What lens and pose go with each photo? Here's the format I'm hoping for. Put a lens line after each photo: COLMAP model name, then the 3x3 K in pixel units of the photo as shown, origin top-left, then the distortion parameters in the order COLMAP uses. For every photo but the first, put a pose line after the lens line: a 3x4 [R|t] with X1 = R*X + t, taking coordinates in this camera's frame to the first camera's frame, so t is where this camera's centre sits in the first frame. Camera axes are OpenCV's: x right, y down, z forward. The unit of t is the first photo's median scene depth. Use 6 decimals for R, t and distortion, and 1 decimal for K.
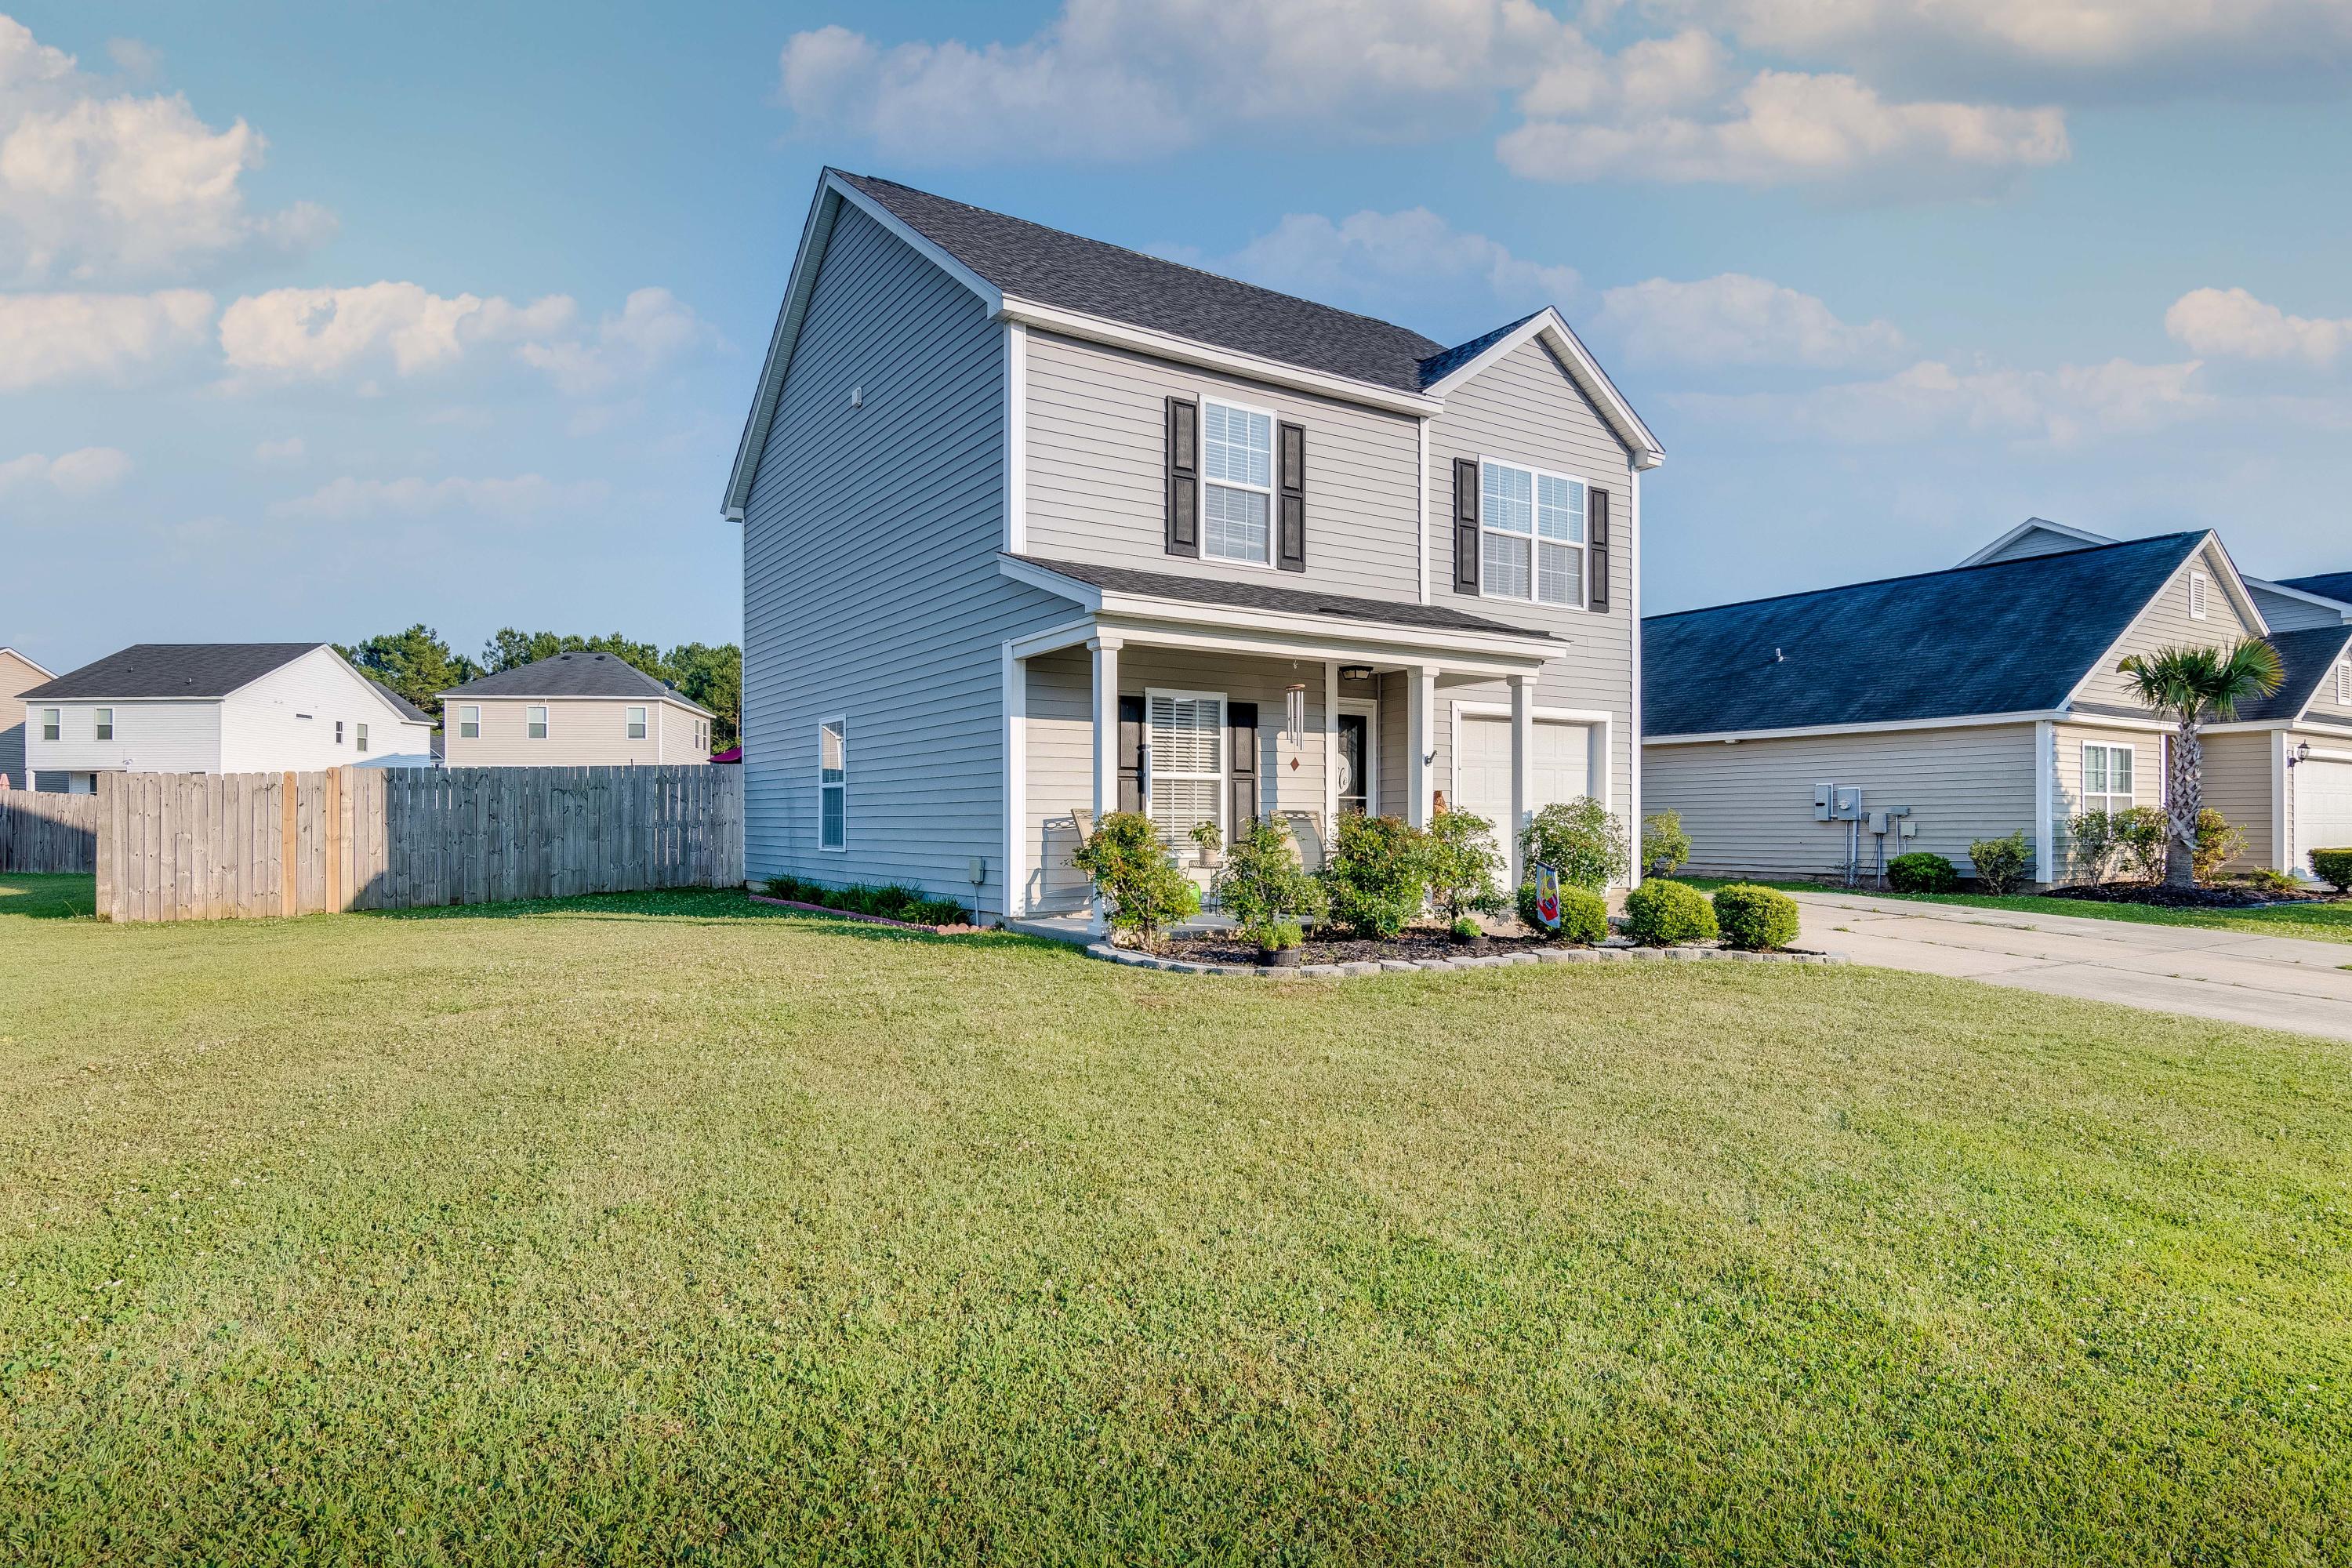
lens RADIAL K [[1284.1, 0, 1151.7], [0, 1284.1, 791.5], [0, 0, 1]] dist [0.008187, -0.000689]
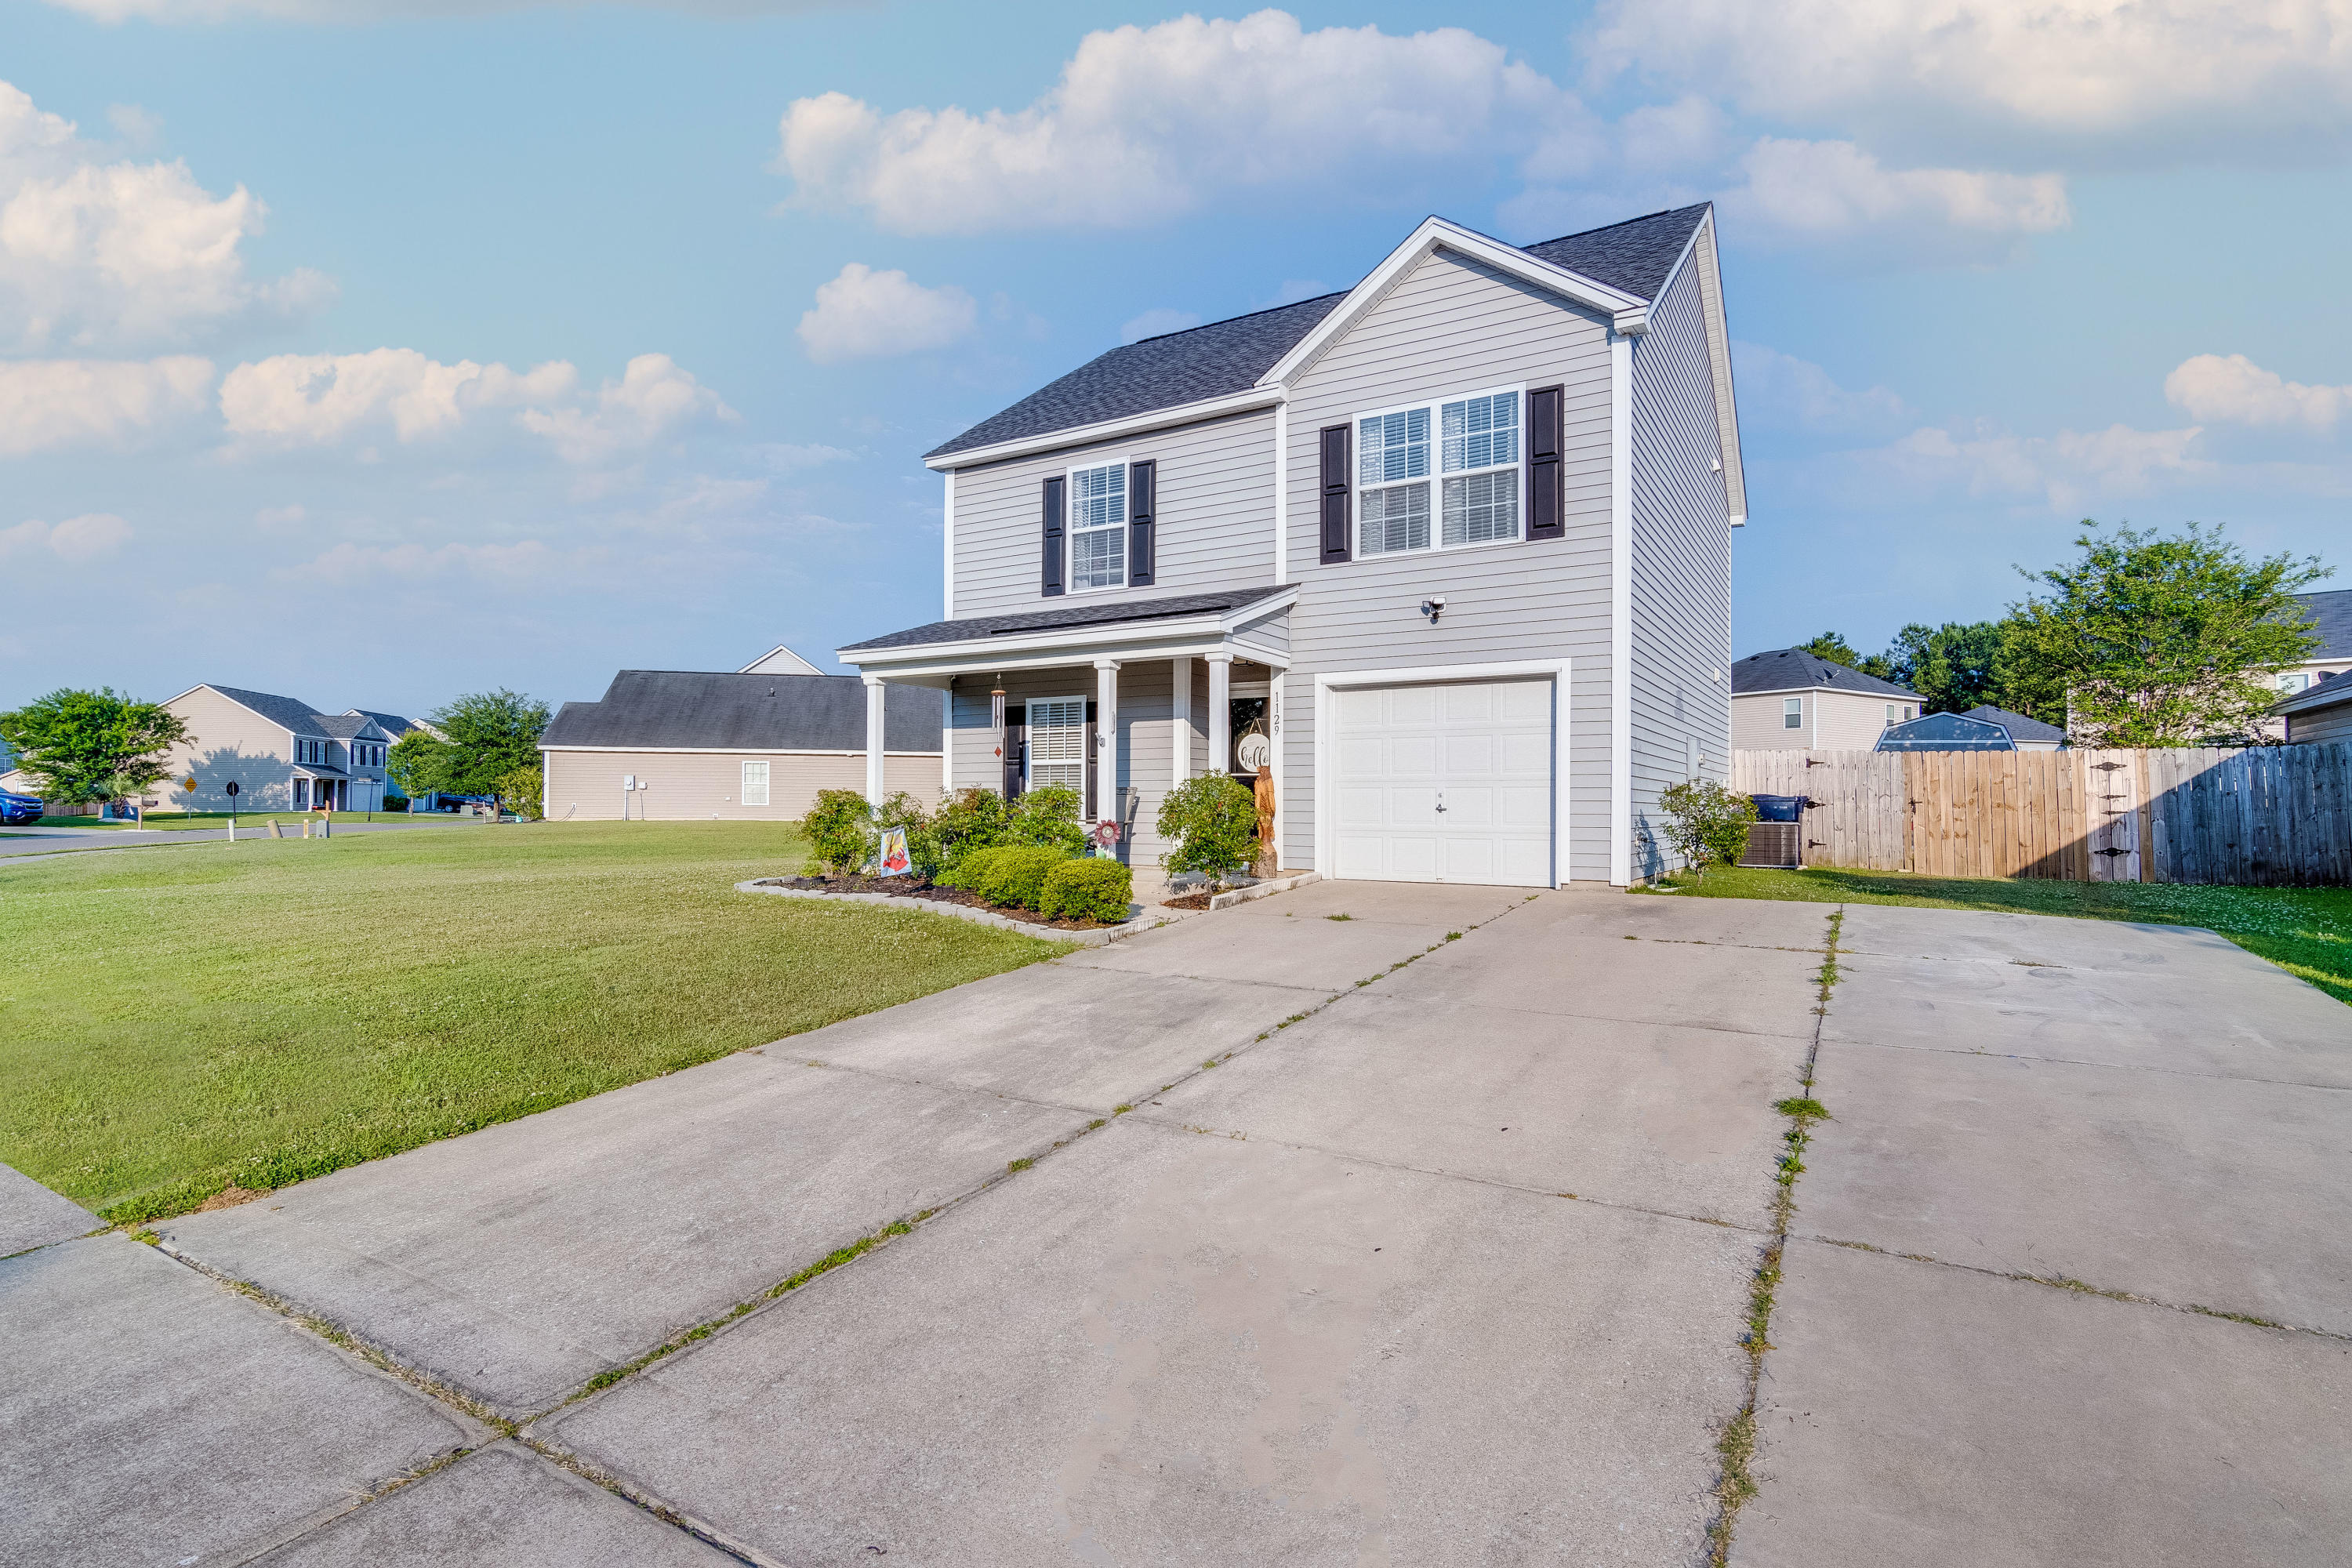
lens RADIAL K [[1151.3, 0, 1161.2], [0, 1151.3, 796.7], [0, 0, 1]] dist [-0.002227, 0.001939]
pose [[0.432847, -0.006731, -0.901442, 1.073738], [0.017141, 0.999853, 0.000765, 0.023216], [0.901305, -0.015783, 0.432898, 0.549438]]
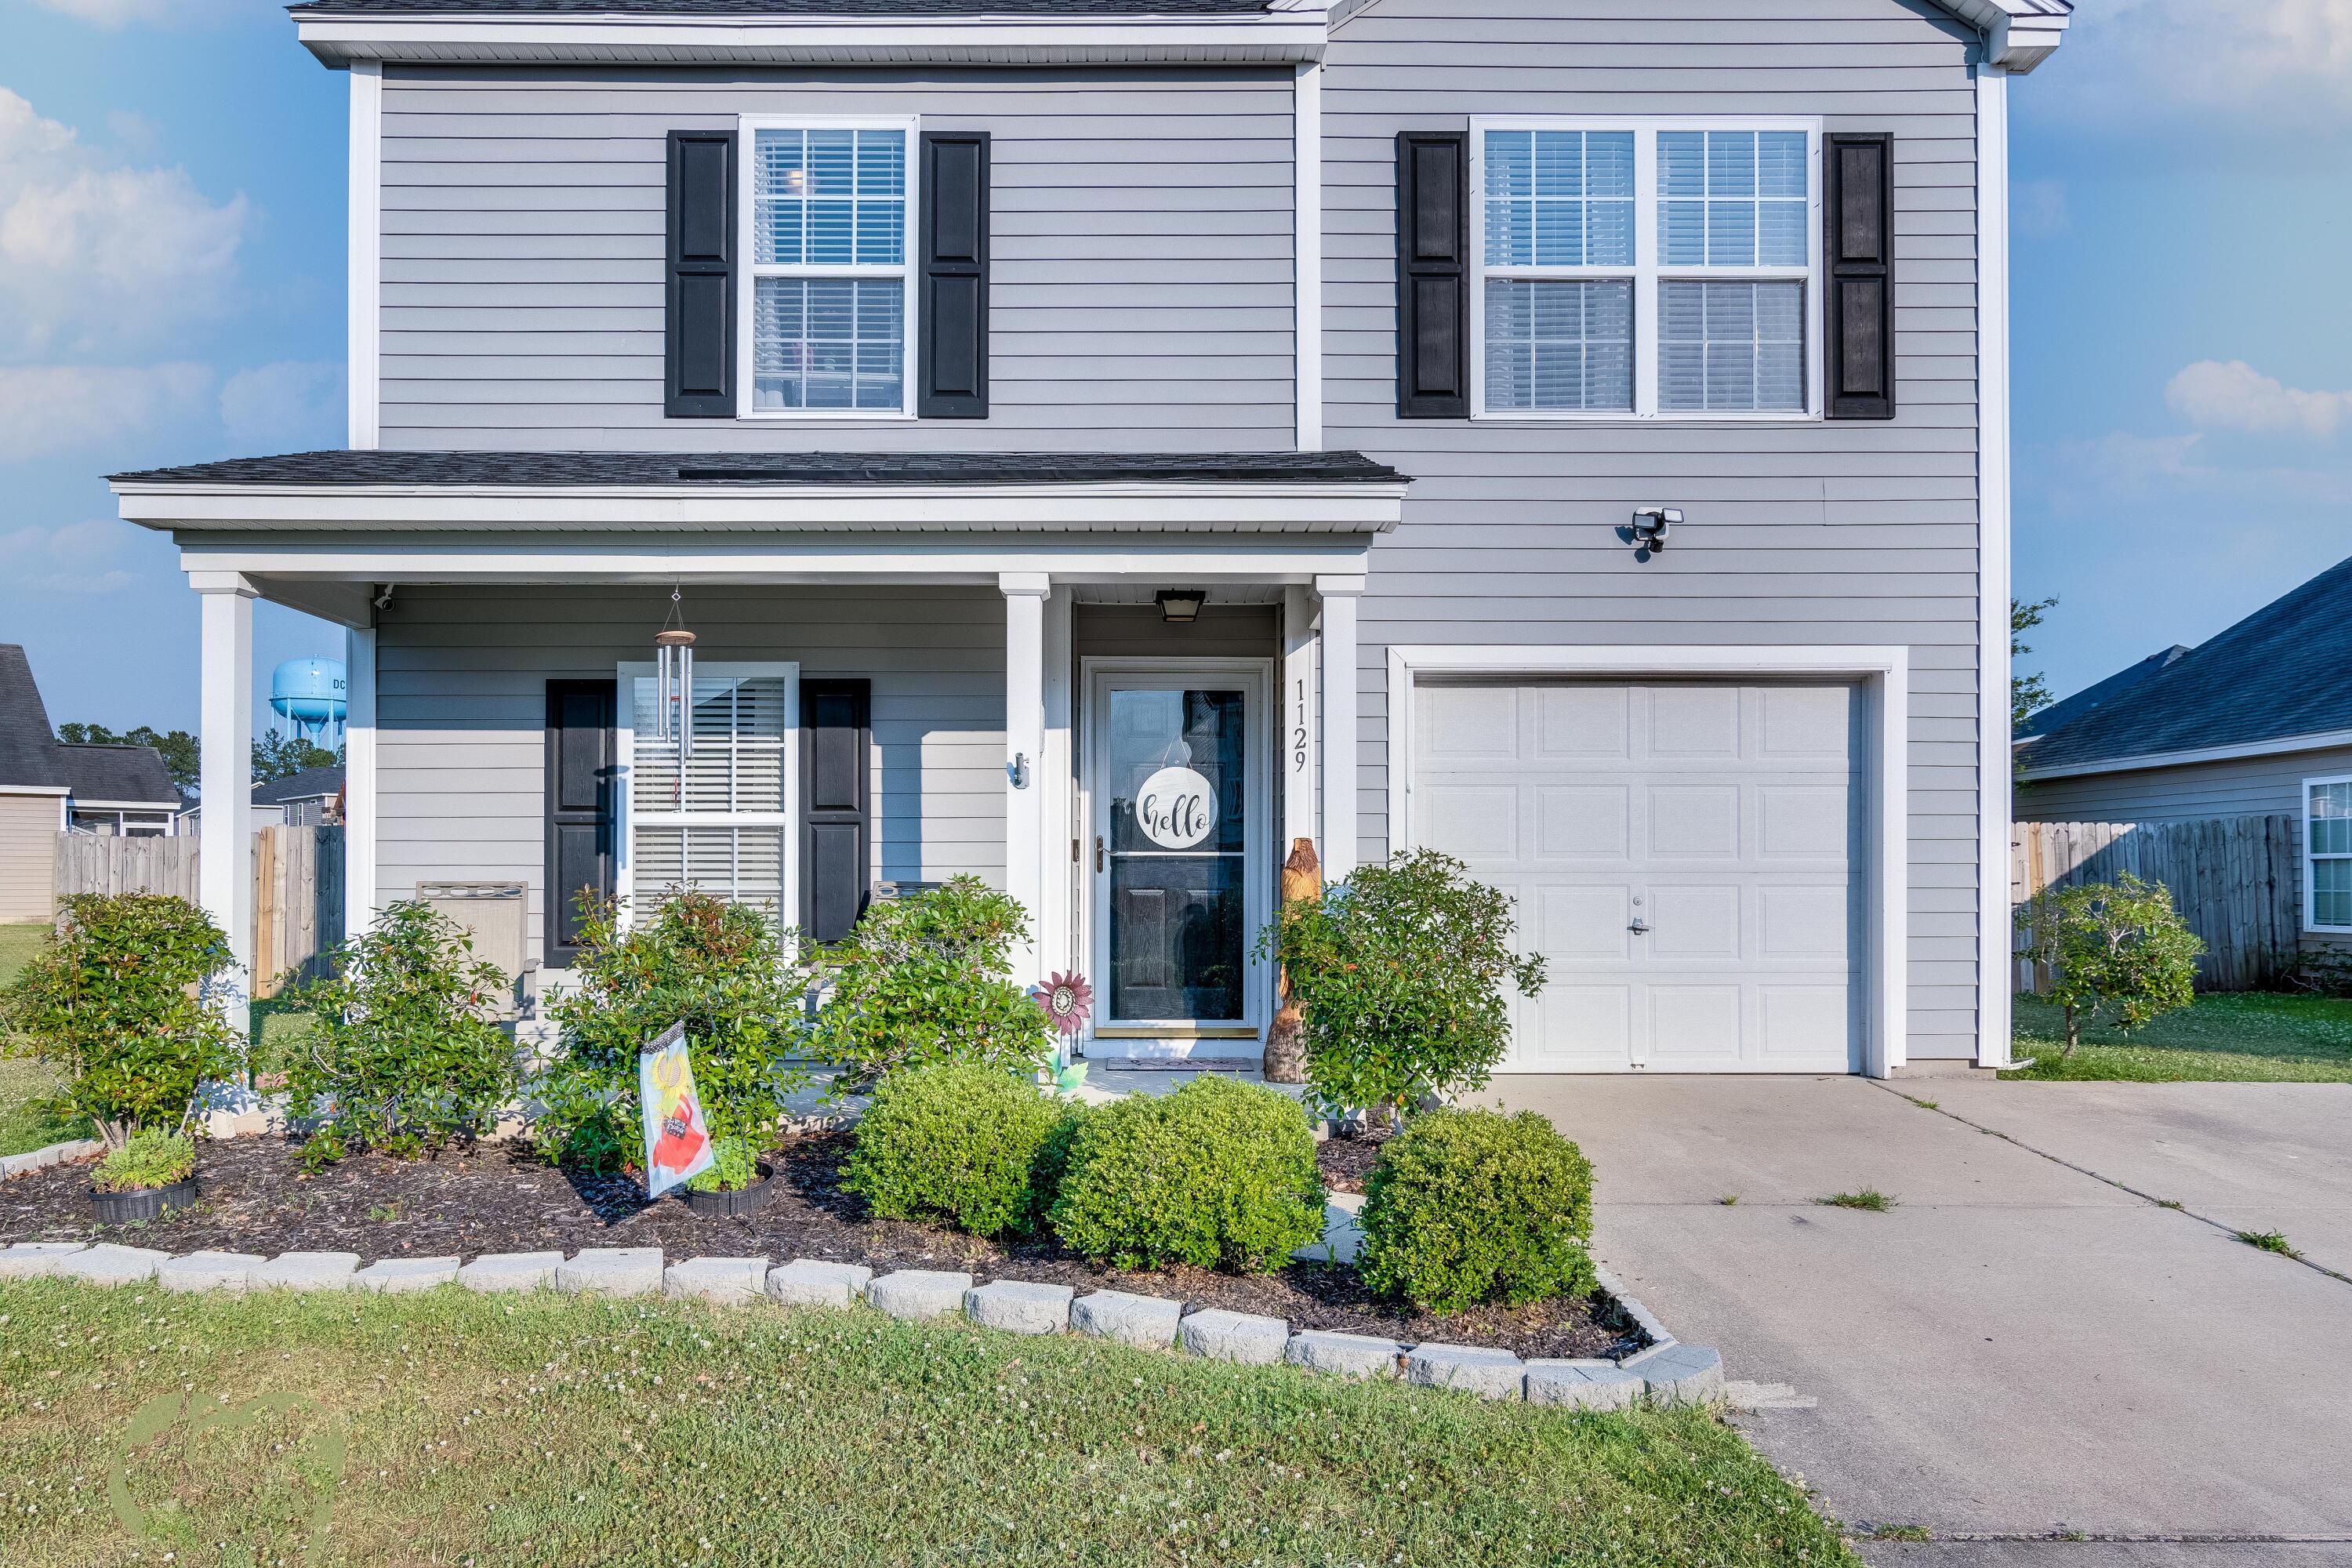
lens RADIAL K [[1611.9, 0, 1143.0], [0, 1611.9, 850.3], [0, 0, 1]] dist [-0.008786, 0.017540]
pose [[0.845023, -0.009828, -0.534639, 0.515969], [0.012886, 0.999915, 0.001987, 0.001953], [0.534574, -0.008569, 0.845078, 0.489683]]
